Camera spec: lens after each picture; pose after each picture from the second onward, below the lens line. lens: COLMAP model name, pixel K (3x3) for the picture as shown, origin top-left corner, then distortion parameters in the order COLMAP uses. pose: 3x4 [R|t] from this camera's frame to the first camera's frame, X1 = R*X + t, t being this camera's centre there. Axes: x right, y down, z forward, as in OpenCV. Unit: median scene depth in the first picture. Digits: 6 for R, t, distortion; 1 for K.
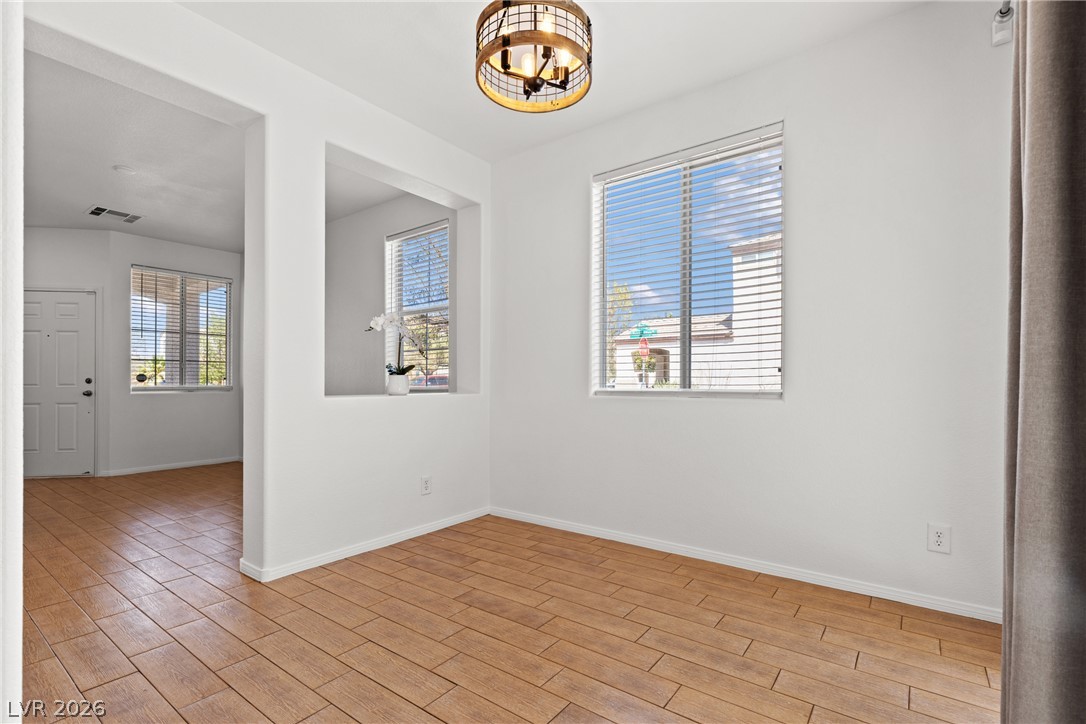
lens RADIAL K [[489.0, 0, 548.0], [0, 489.0, 371.6], [0, 0, 1]] dist [0.002237, -0.000011]
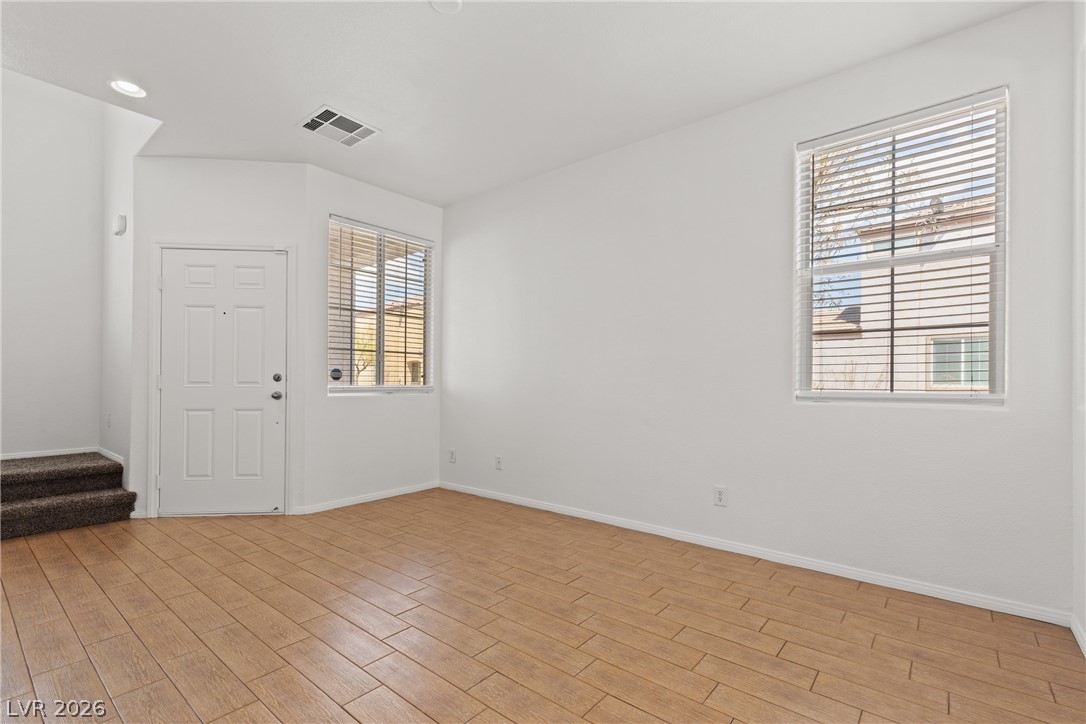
lens RADIAL K [[477.0, 0, 545.4], [0, 477.0, 371.0], [0, 0, 1]] dist [-0.004000, -0.000812]
pose [[0.998019, 0.015195, -0.061043, -0.484659], [-0.014361, 0.999798, 0.014072, -0.006007], [0.061245, -0.013167, 0.998036, 0.323371]]
